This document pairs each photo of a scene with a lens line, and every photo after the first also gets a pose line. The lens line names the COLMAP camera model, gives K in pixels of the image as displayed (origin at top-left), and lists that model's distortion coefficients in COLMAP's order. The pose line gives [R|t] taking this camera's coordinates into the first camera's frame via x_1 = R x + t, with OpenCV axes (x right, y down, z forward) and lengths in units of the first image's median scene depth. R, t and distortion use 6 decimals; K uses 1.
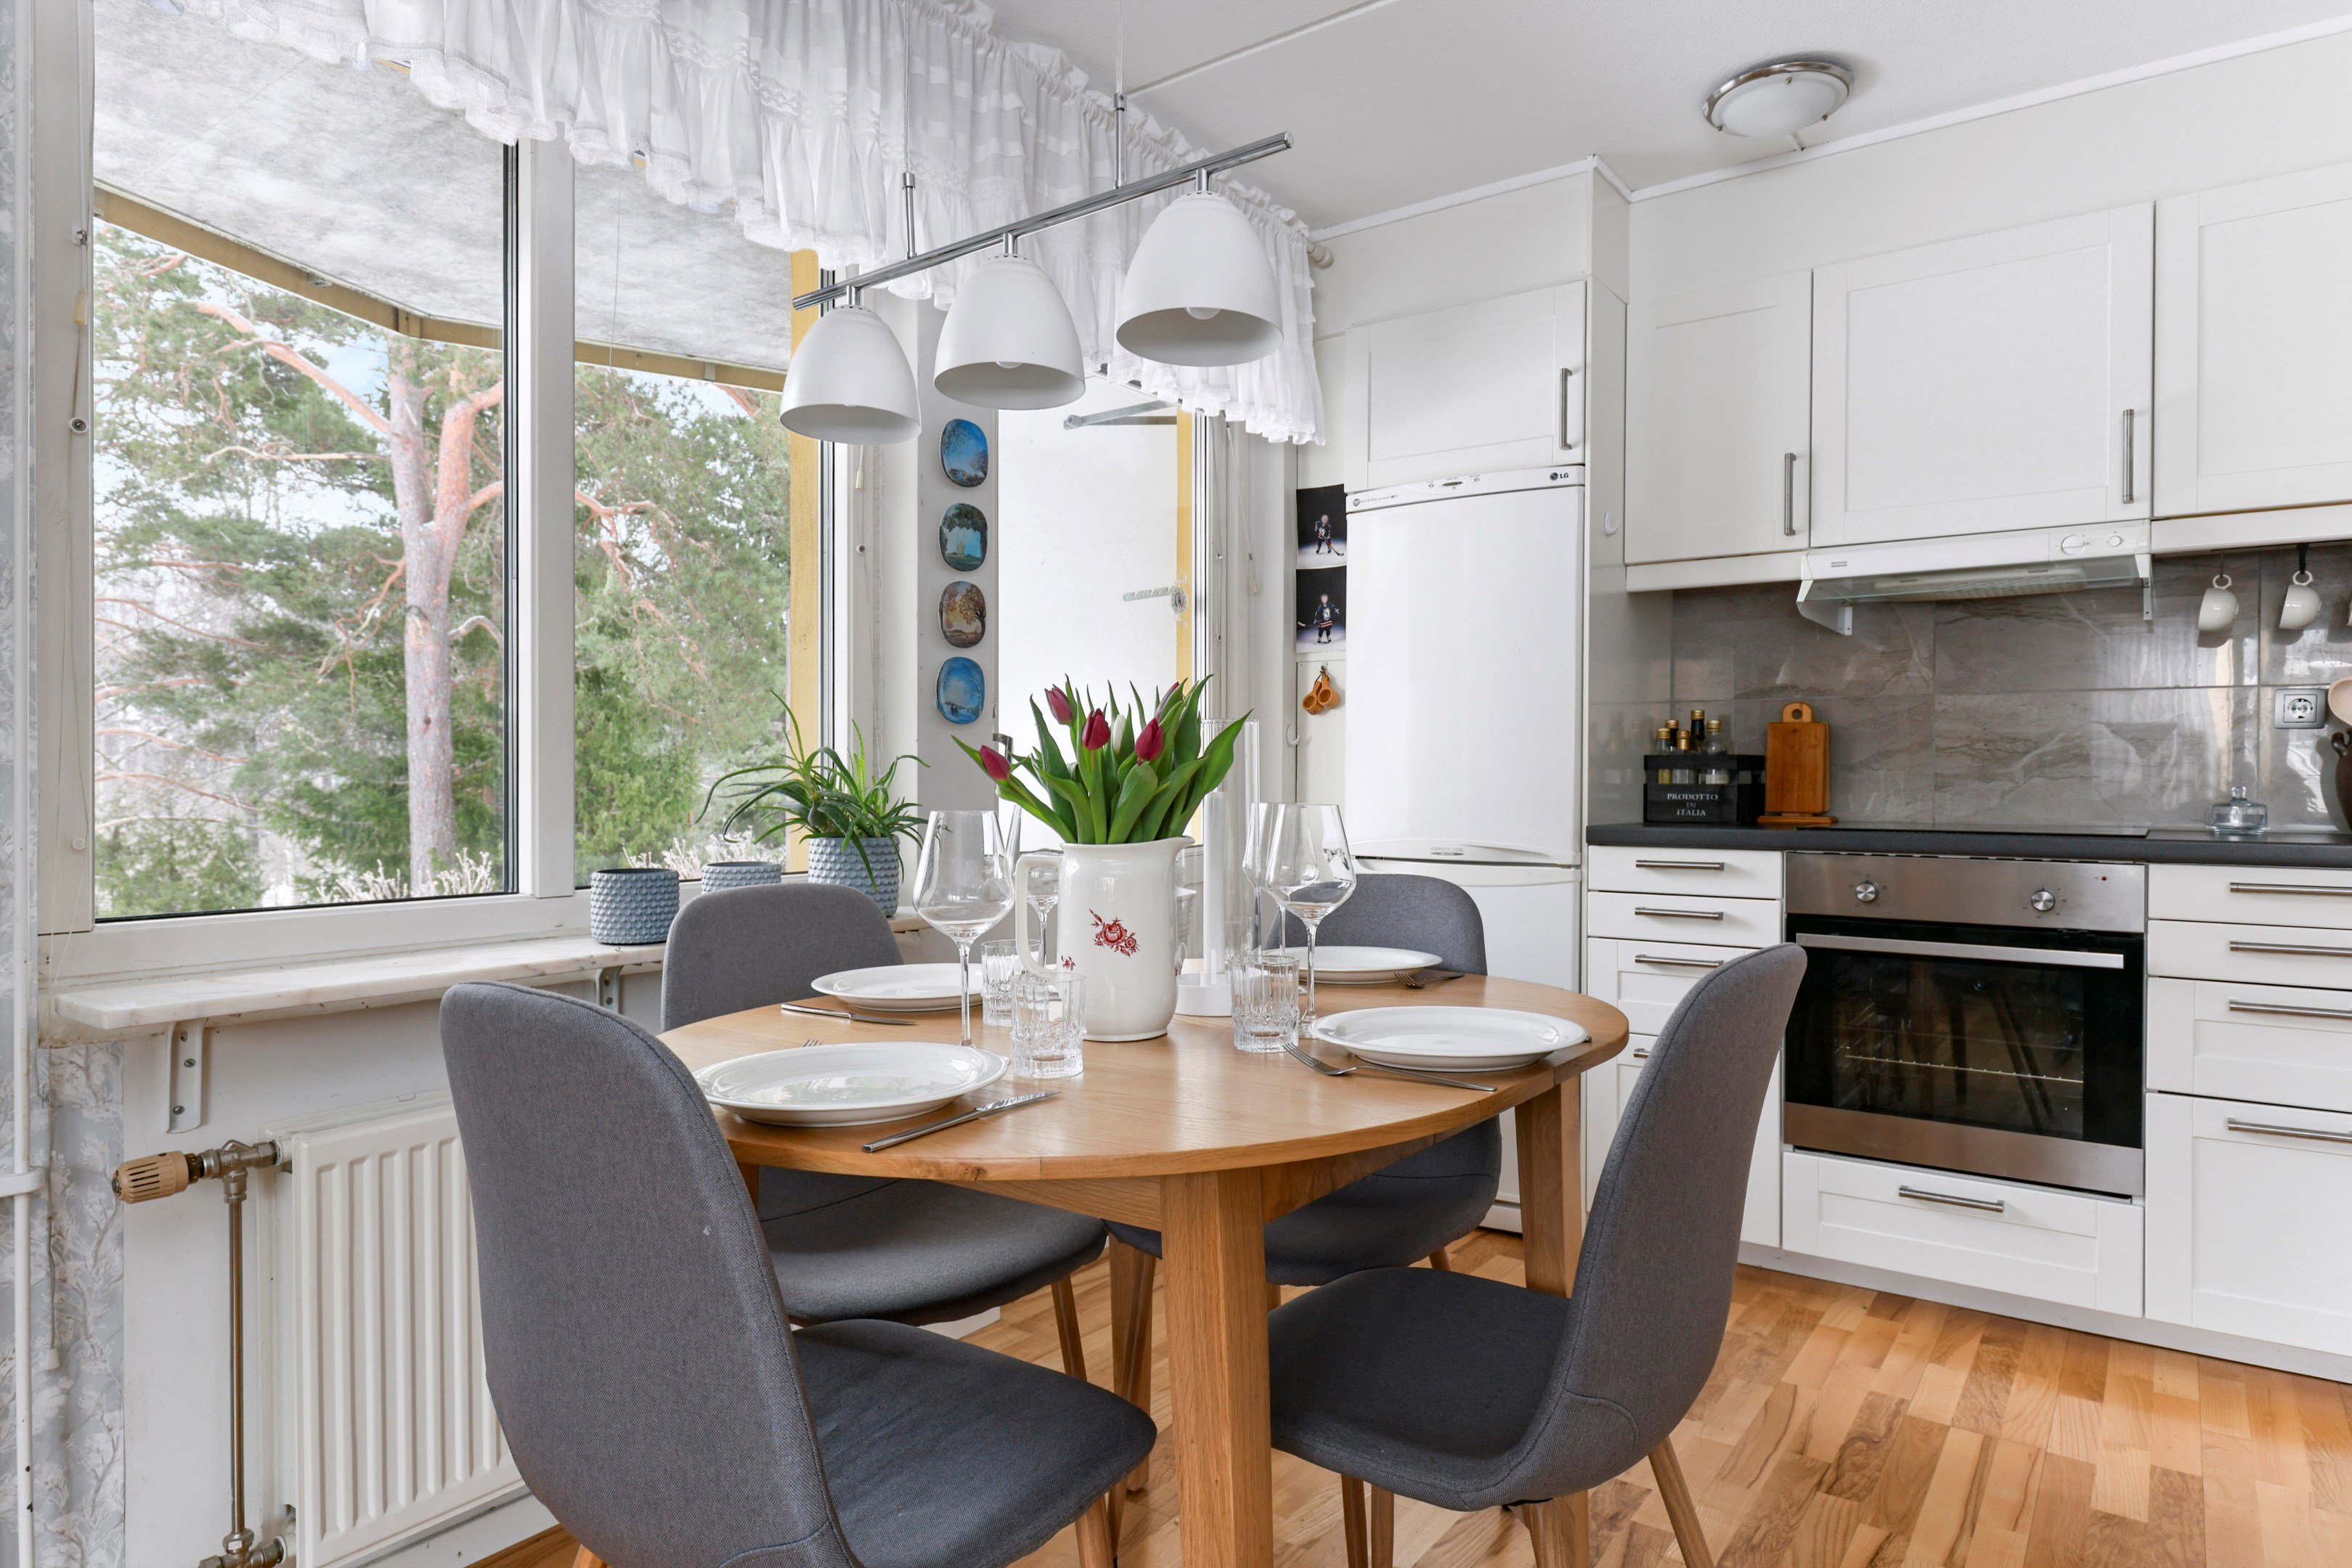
lens RADIAL K [[1398.3, 0, 1190.8], [0, 1398.3, 784.0], [0, 0, 1]] dist [0.005811, -0.004469]
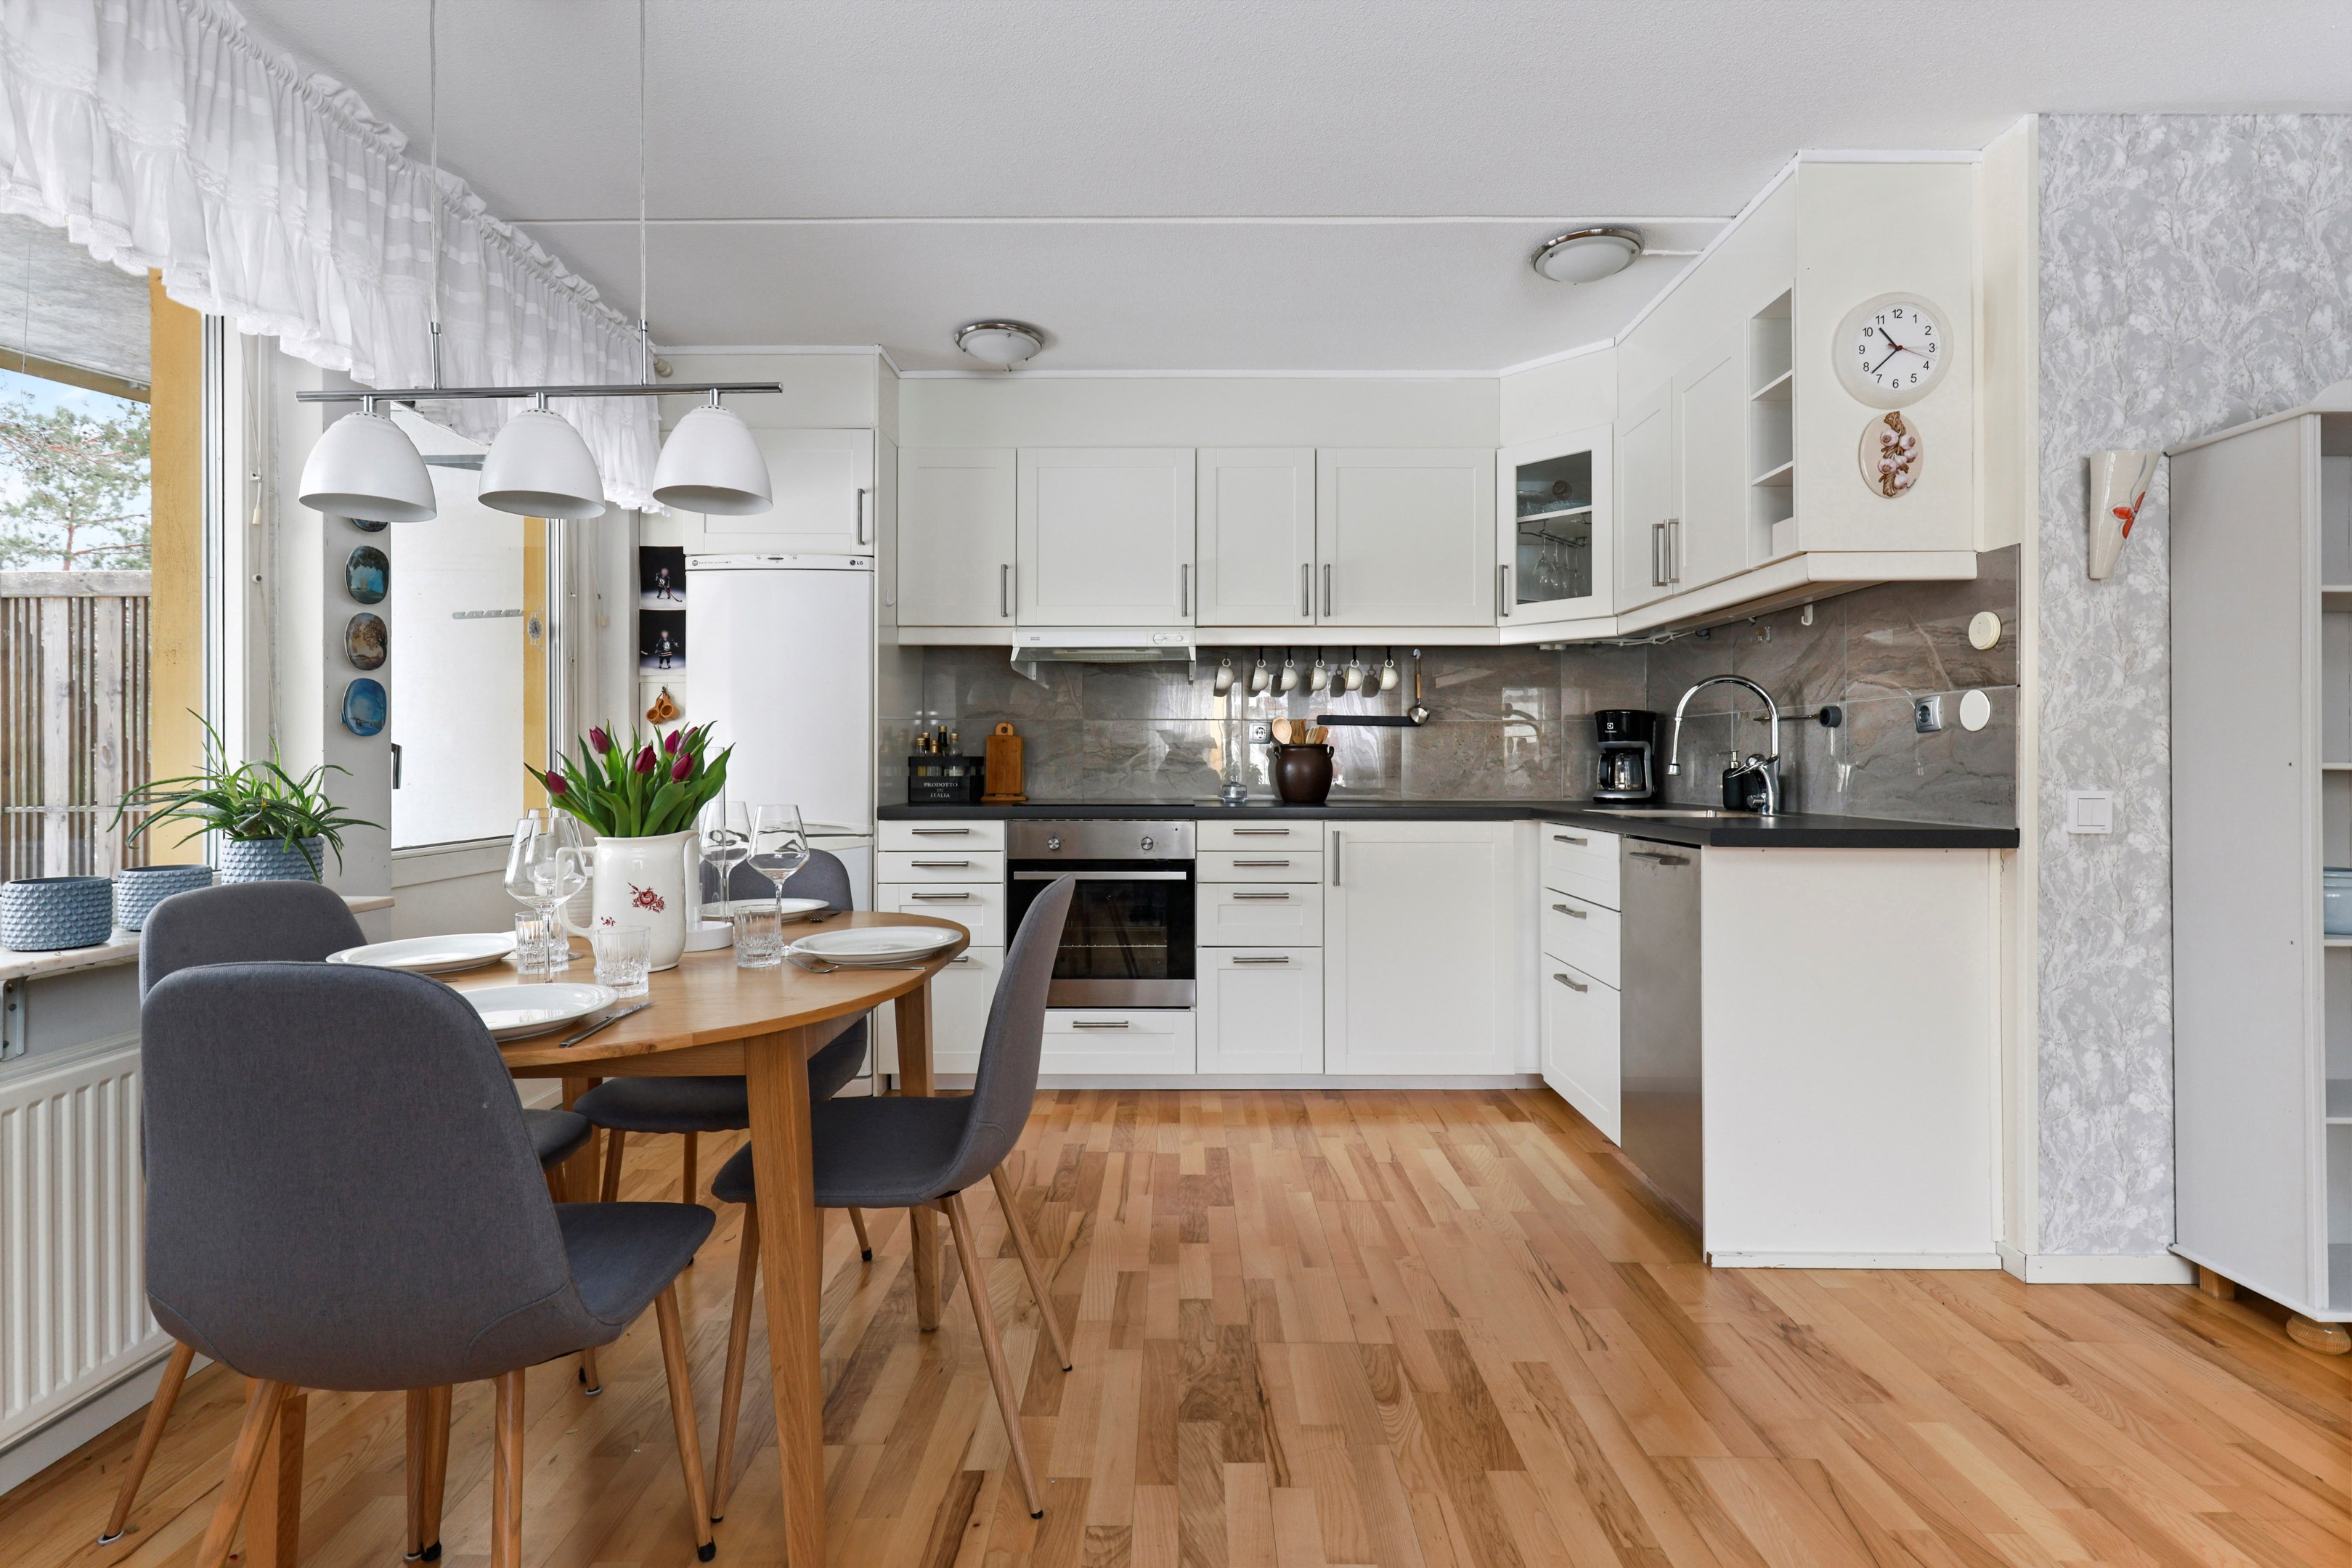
lens RADIAL K [[1115.4, 0, 1194.3], [0, 1115.4, 756.4], [0, 0, 1]] dist [0.004684, 0.001385]
pose [[0.811299, -0.001185, 0.584631, -0.152587], [0.005143, 0.999974, -0.005110, -0.017928], [-0.584609, 0.007152, 0.811283, -0.156098]]
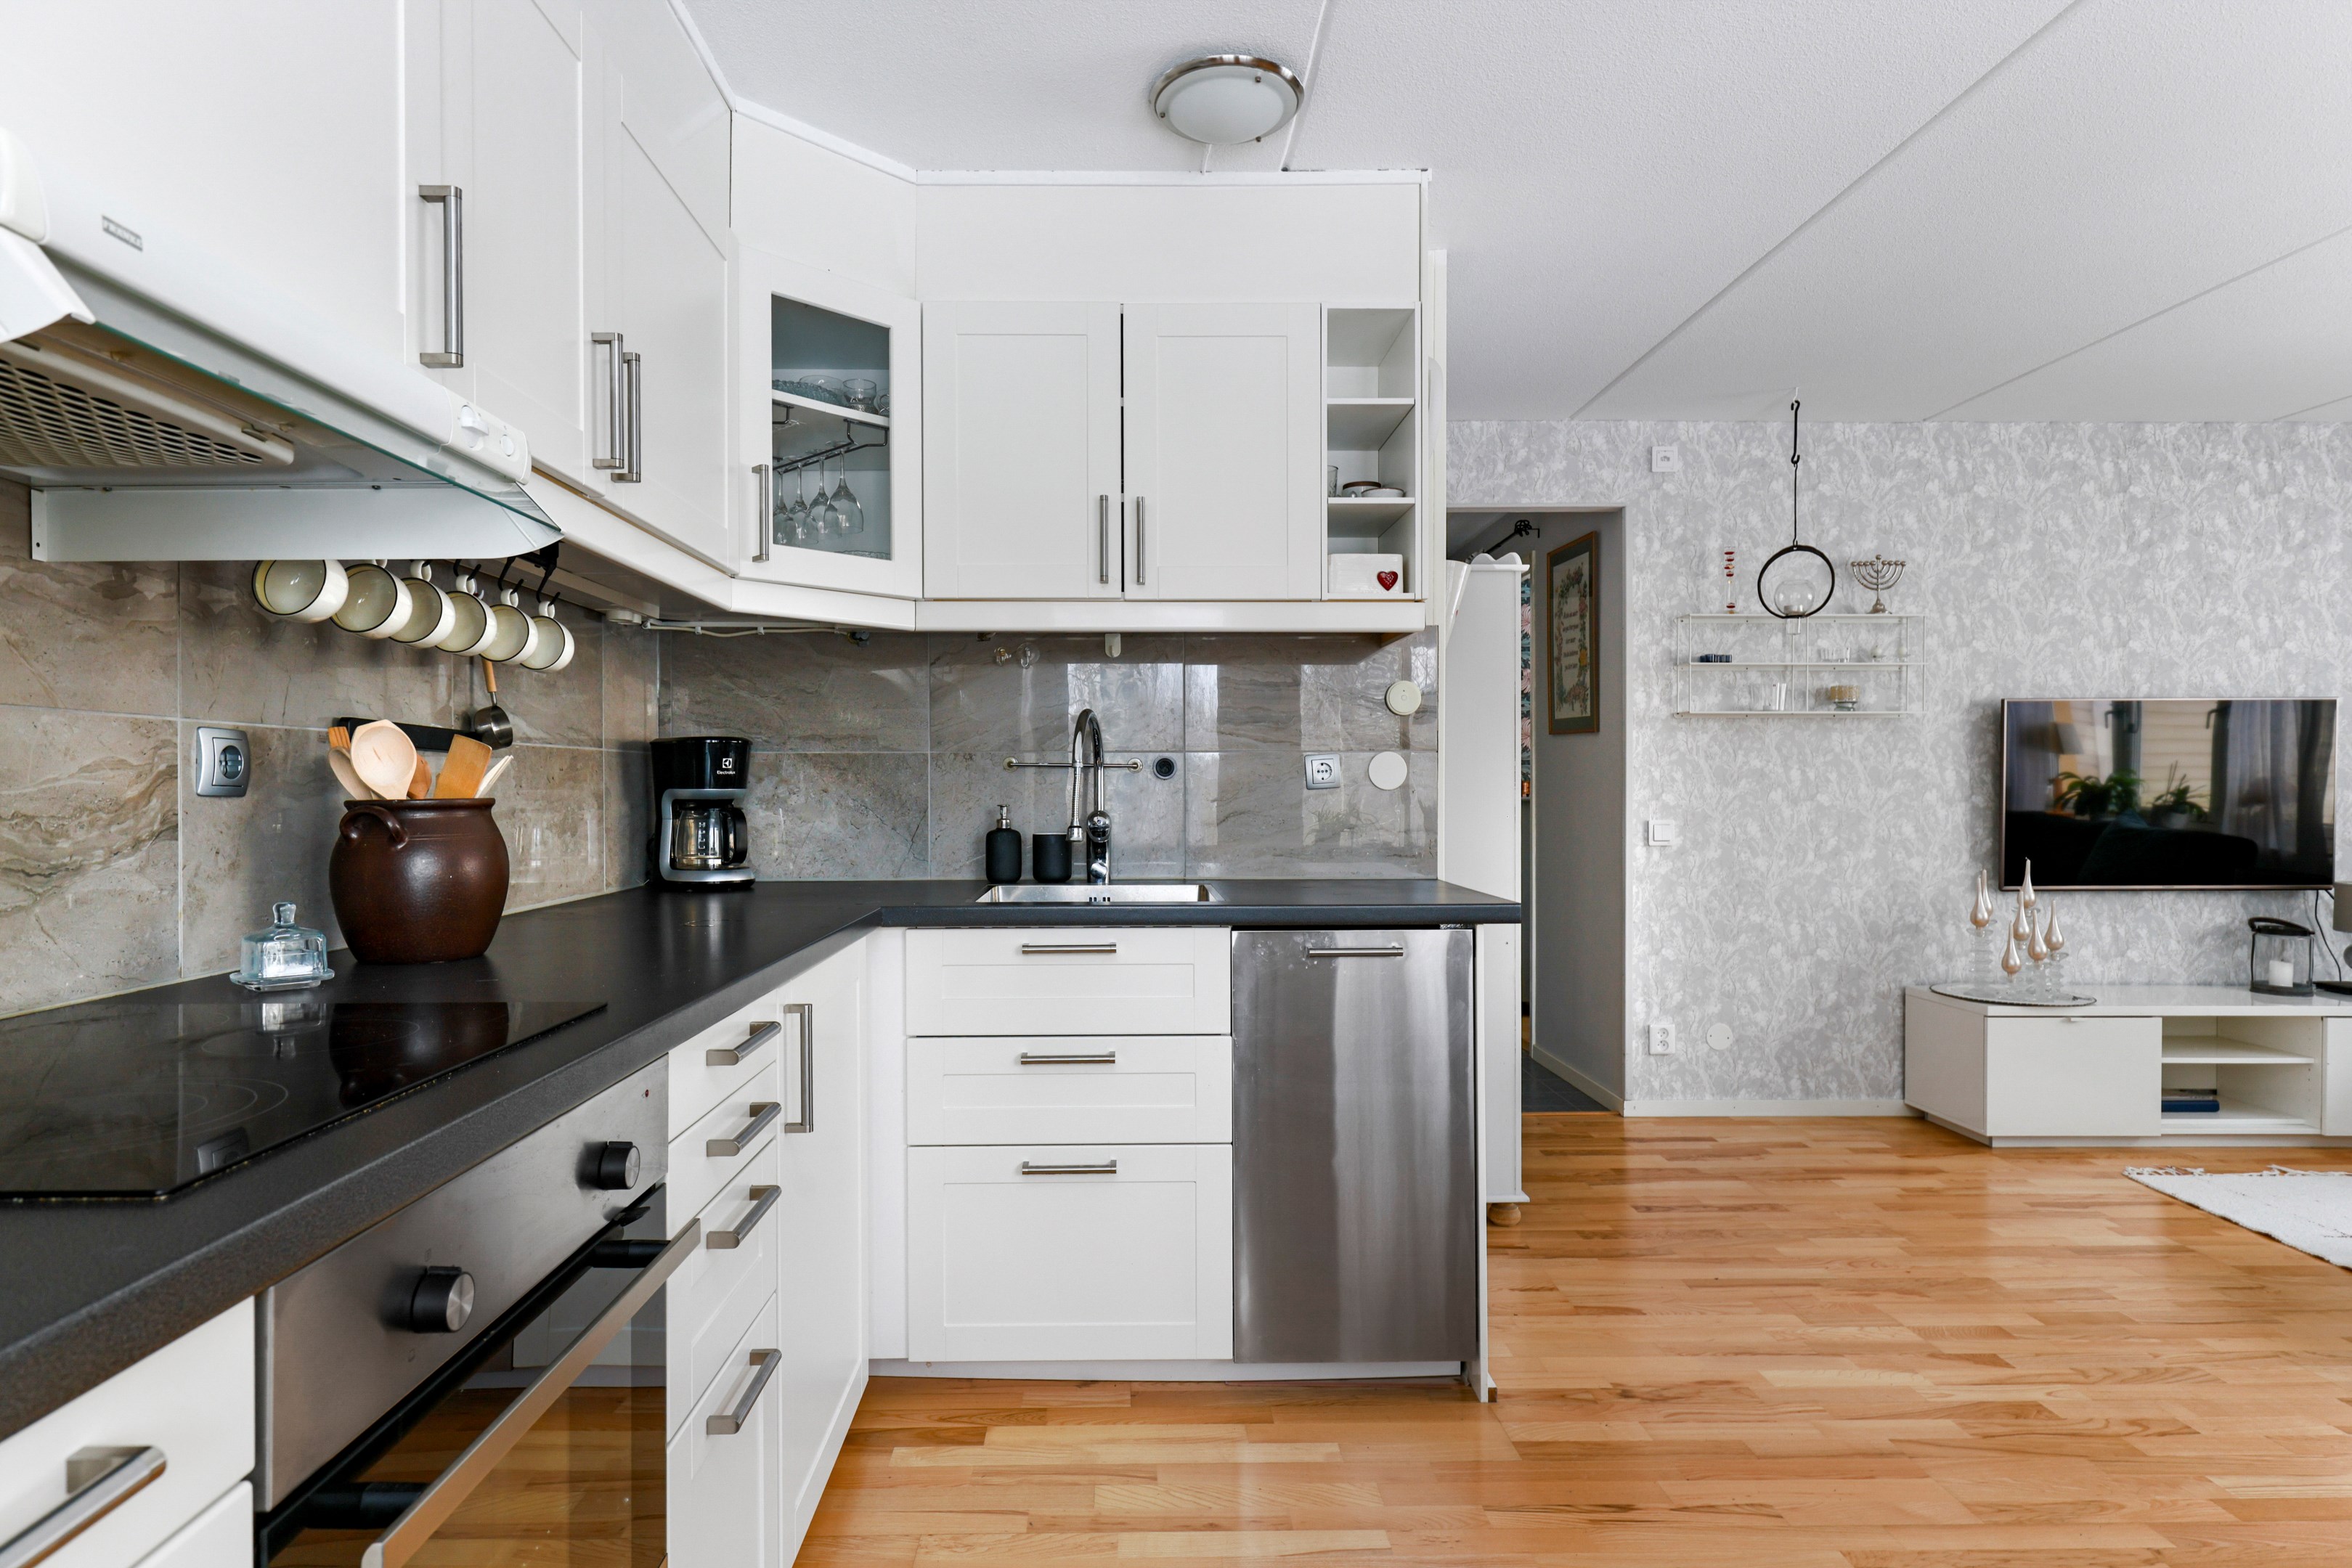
lens RADIAL K [[1266.5, 0, 1187.4], [0, 1266.5, 779.7], [0, 0, 1]] dist [-0.006686, -0.002326]
pose [[-0.590455, -0.012968, 0.806966, 0.129242], [-0.004500, 0.999908, 0.012777, -0.065601], [-0.807058, 0.003913, -0.590460, 1.085262]]
